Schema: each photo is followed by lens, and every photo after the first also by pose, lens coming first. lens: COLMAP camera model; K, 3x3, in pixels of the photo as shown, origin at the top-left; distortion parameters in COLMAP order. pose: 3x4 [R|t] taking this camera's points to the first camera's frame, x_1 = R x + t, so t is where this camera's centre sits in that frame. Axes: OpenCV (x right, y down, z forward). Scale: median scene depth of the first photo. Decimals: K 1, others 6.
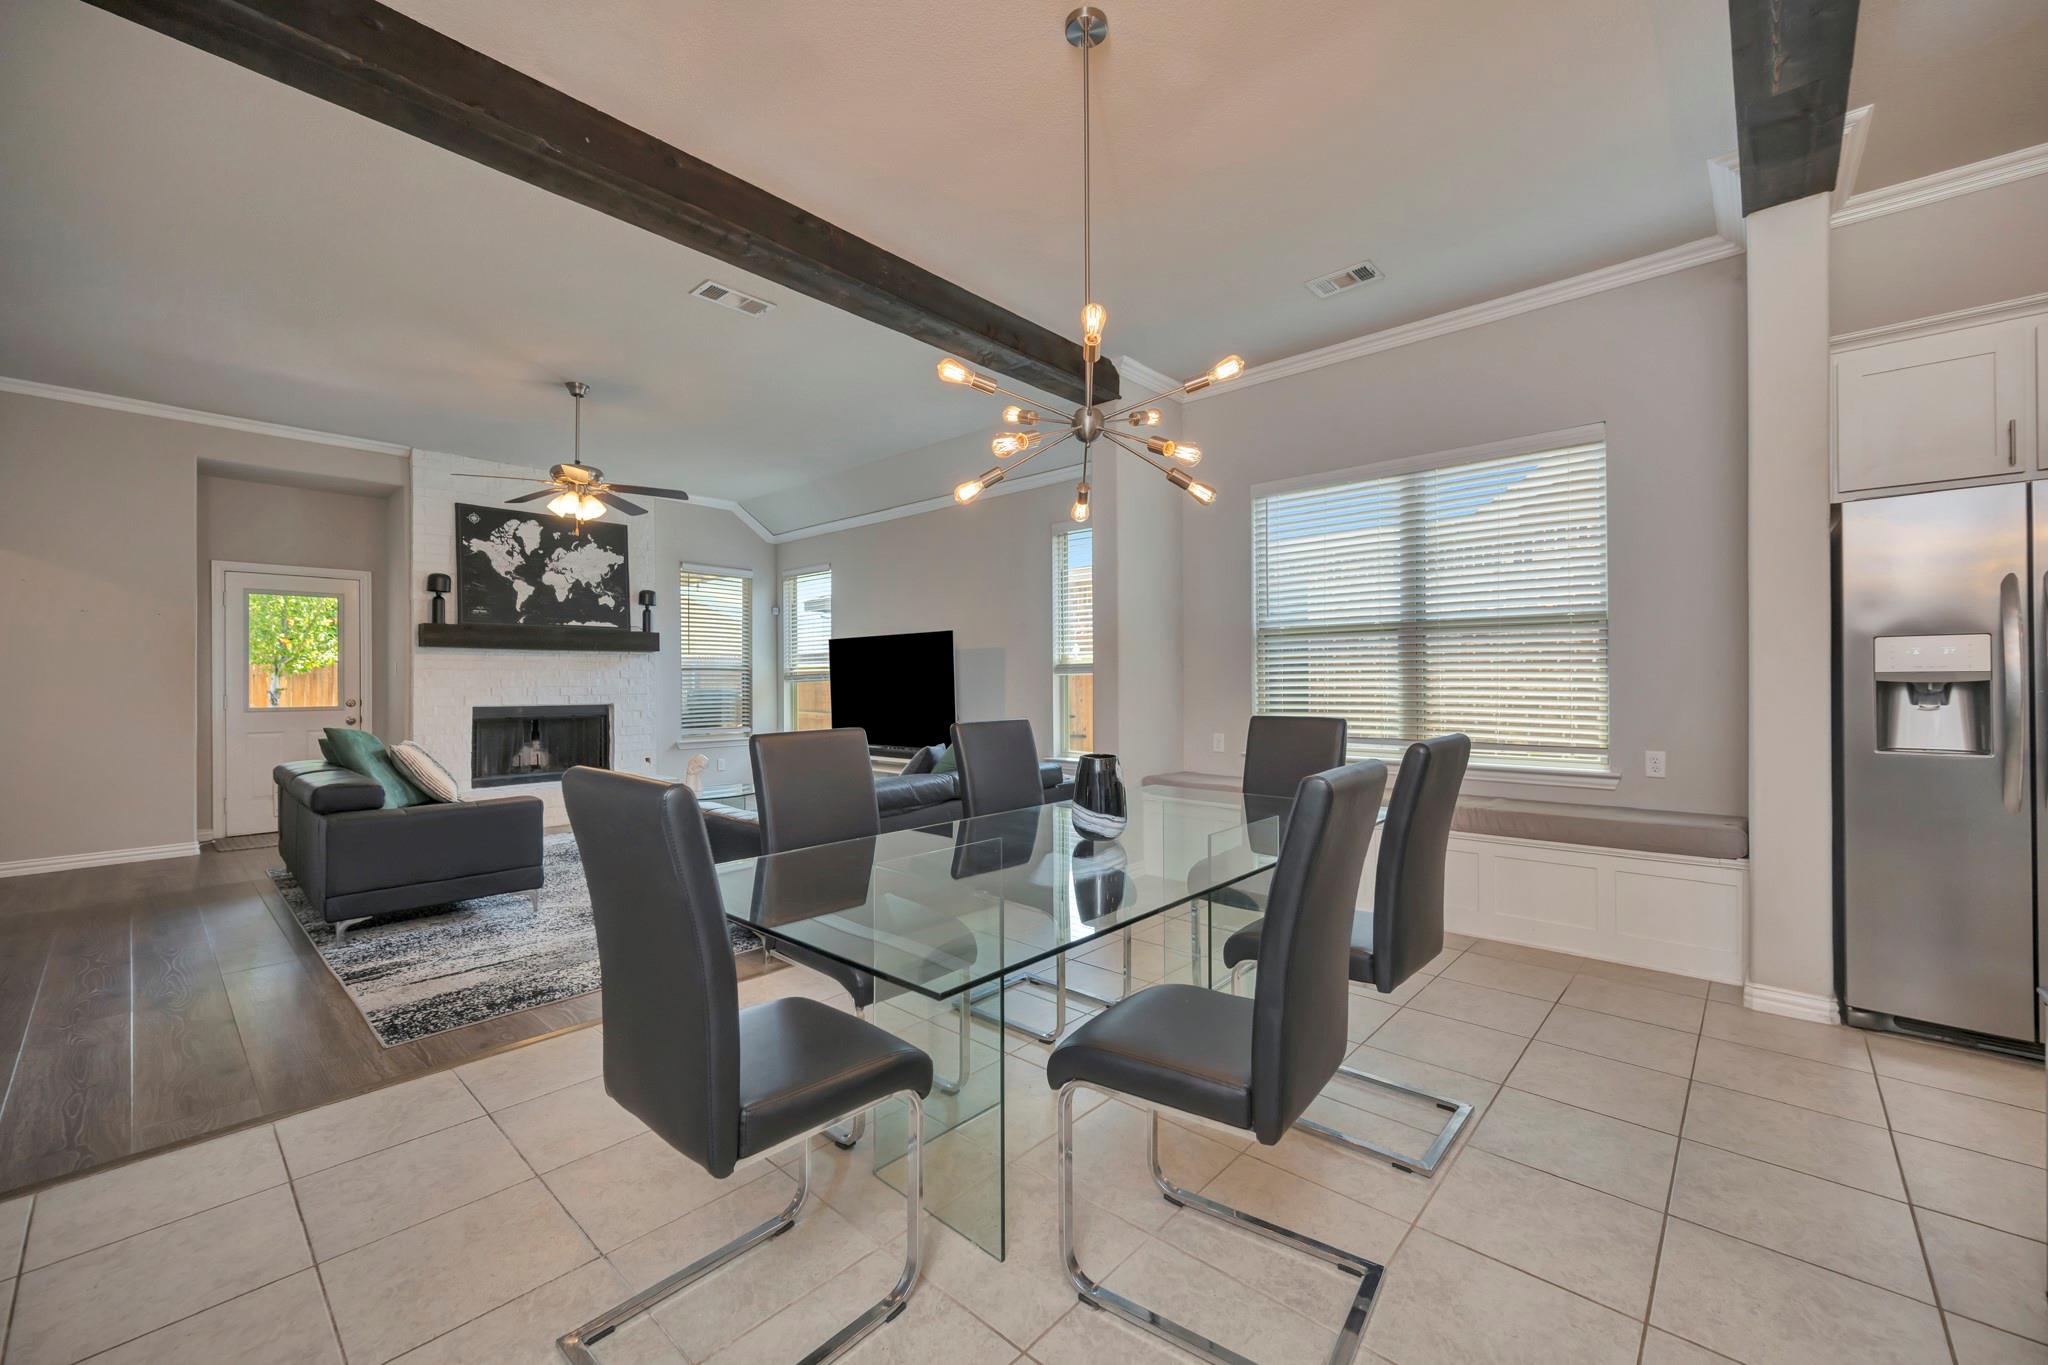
lens RADIAL K [[824.0, 0, 1025.7], [0, 824.0, 690.7], [0, 0, 1]] dist [-0.002285, 0.000311]
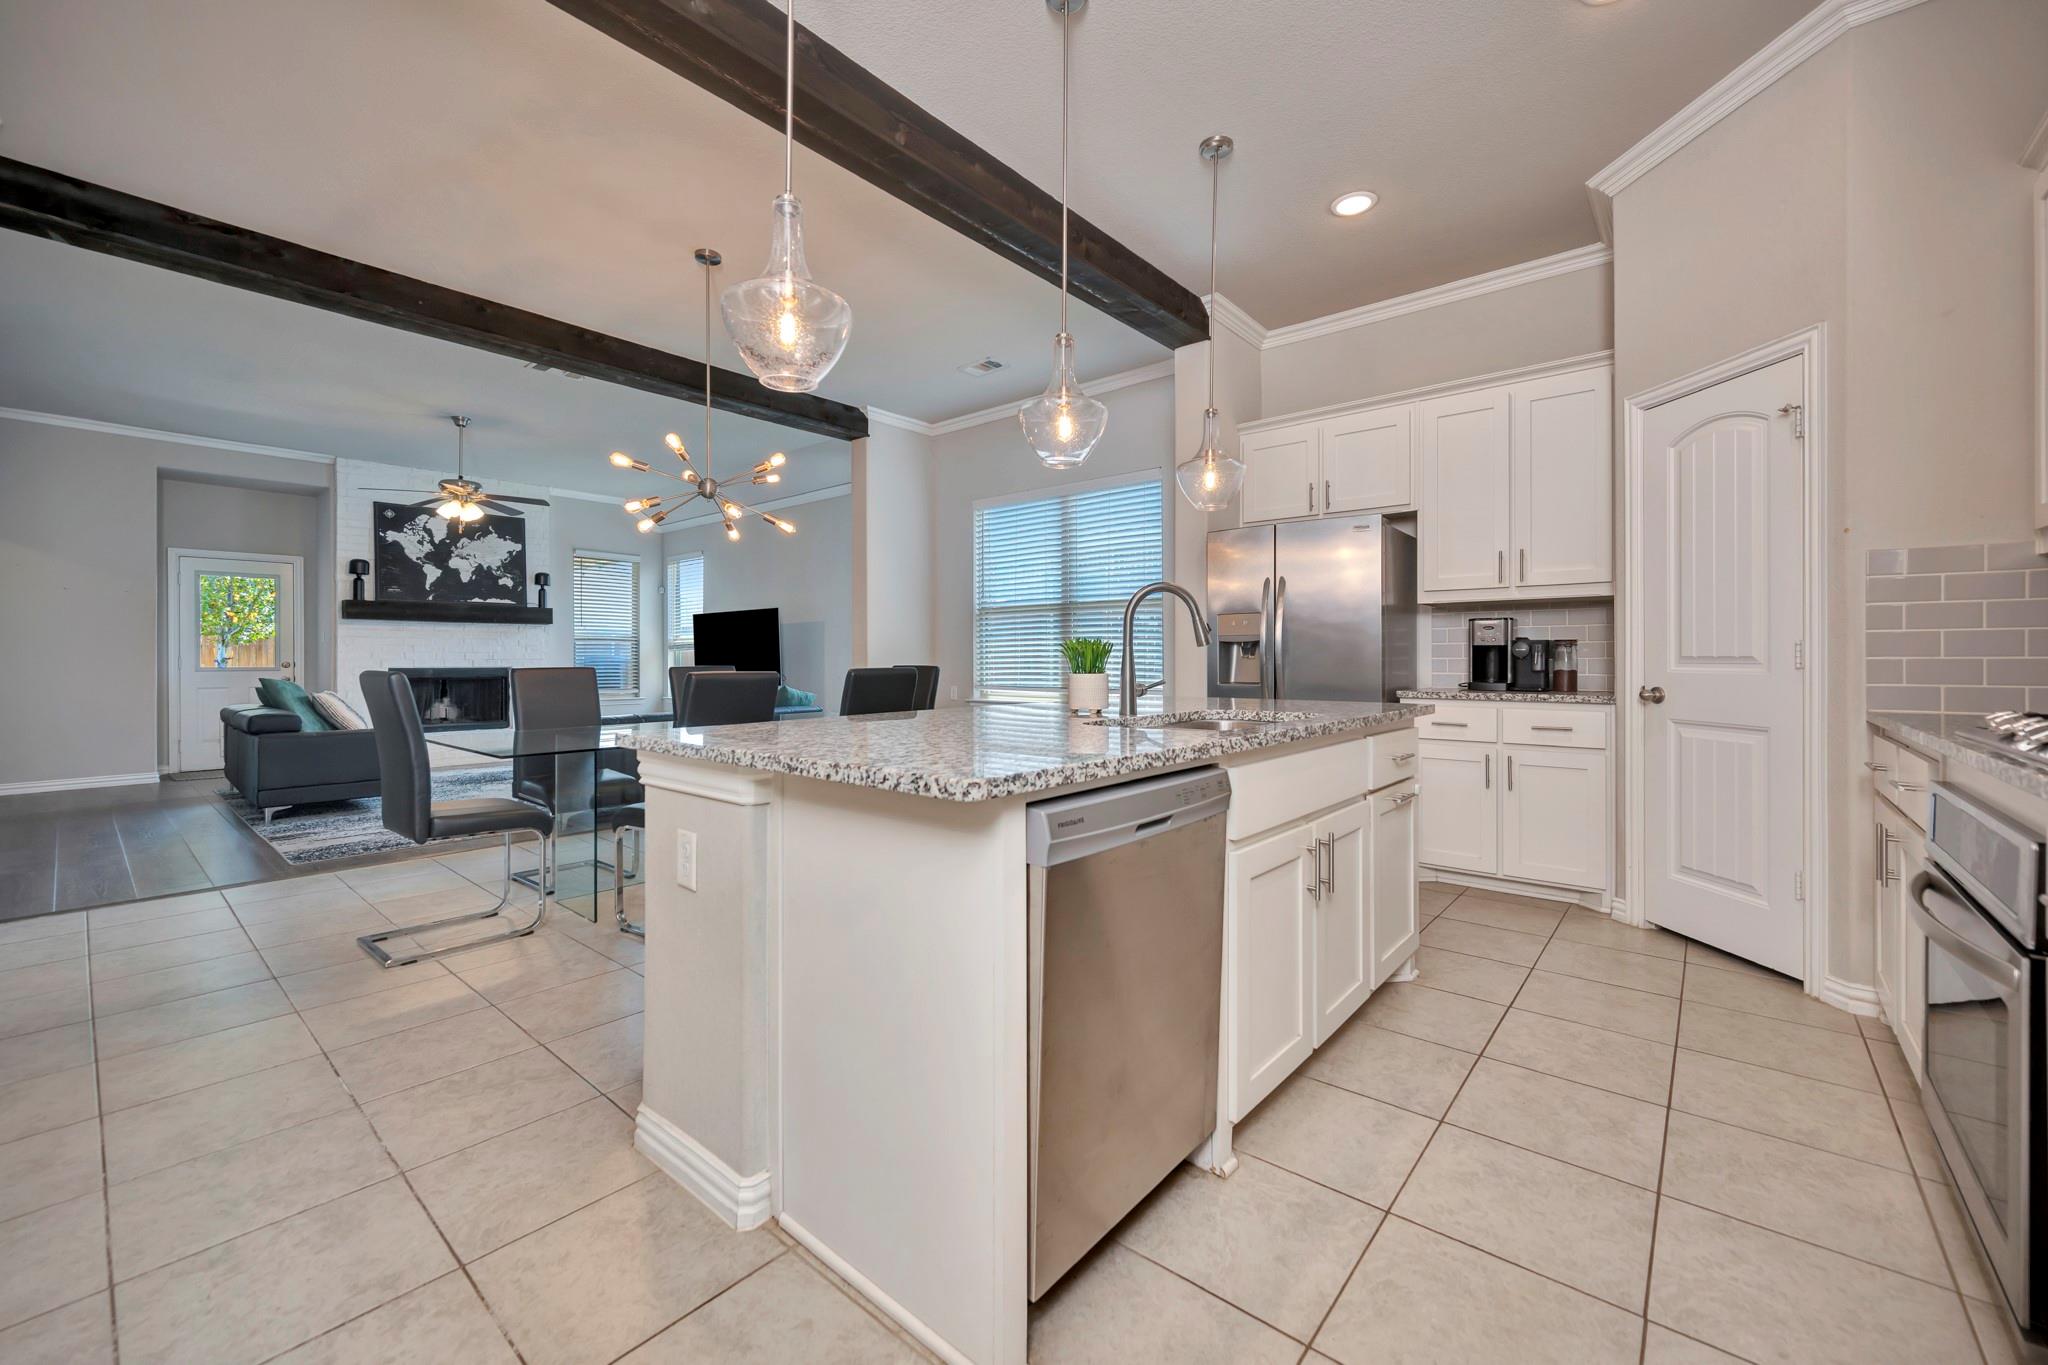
lens RADIAL K [[824.0, 0, 1023.0], [0, 824.0, 670.7], [0, 0, 1]] dist [-0.002285, 0.000311]
pose [[0.999459, 0.003162, 0.032749, 0.236552], [-0.003232, 0.999993, 0.002095, 0.018325], [-0.032742, -0.002200, 0.999461, -0.259131]]
